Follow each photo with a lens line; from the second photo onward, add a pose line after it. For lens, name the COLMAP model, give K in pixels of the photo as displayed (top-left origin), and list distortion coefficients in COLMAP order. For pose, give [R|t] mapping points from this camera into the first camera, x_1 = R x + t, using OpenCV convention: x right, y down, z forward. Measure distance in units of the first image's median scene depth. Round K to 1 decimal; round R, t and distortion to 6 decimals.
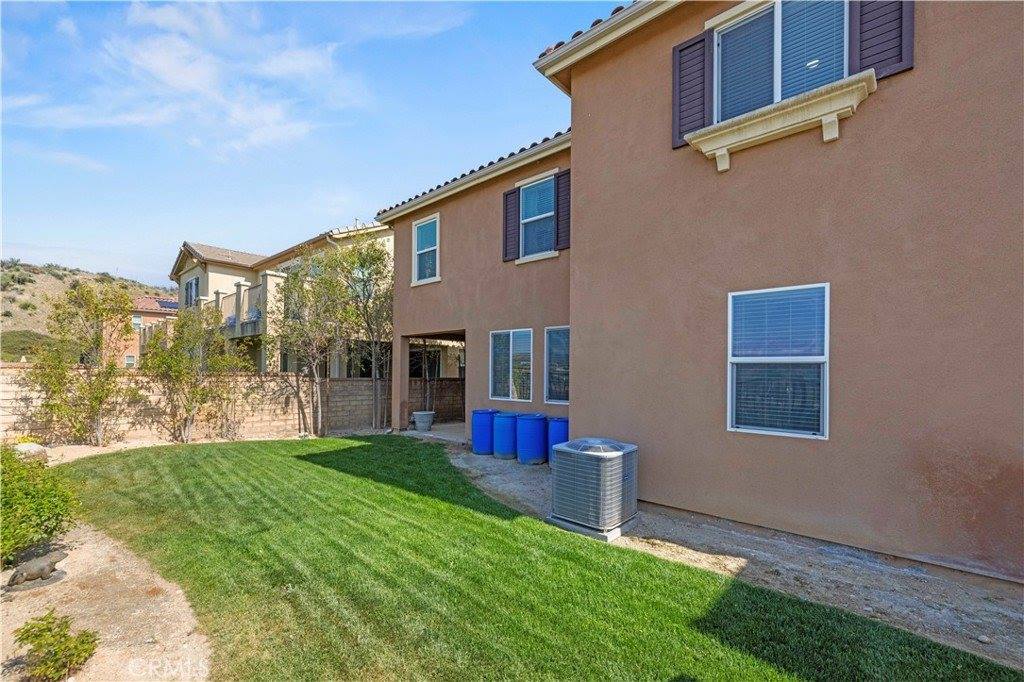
lens RADIAL K [[439.1, 0, 512.7], [0, 439.1, 358.6], [0, 0, 1]] dist [0.000885, -0.000021]
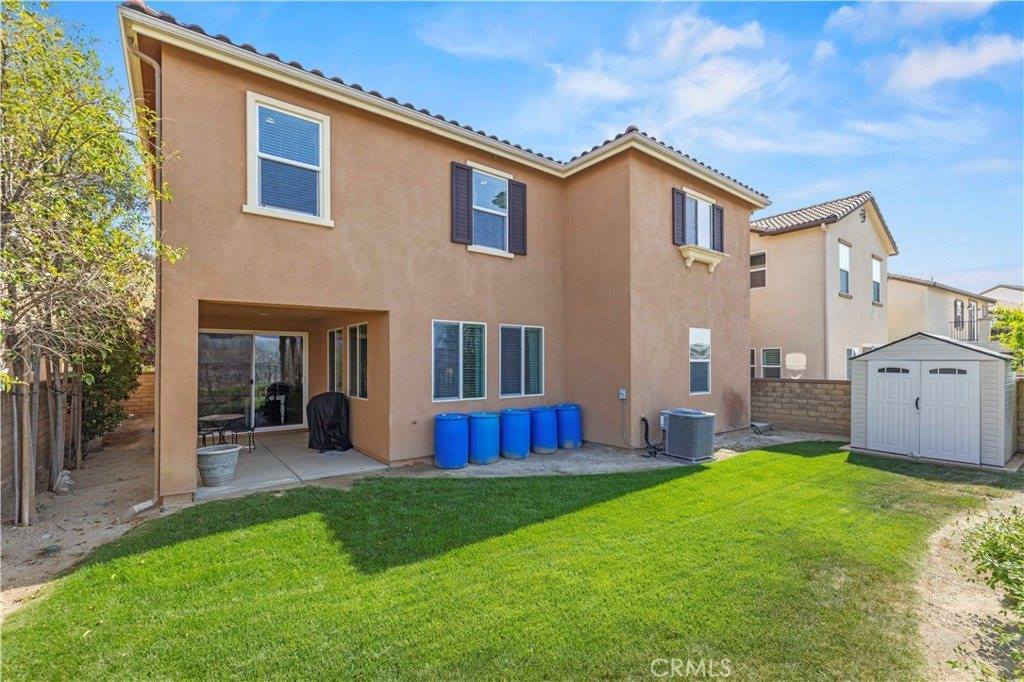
lens RADIAL K [[438.2, 0, 512.0], [0, 438.2, 341.0], [0, 0, 1]] dist [0.001595, -0.000215]
pose [[0.194084, 0.038310, 0.980237, -0.861903], [-0.026536, 0.999077, -0.033792, 0.002280], [-0.980626, -0.019453, 0.194921, 0.733528]]
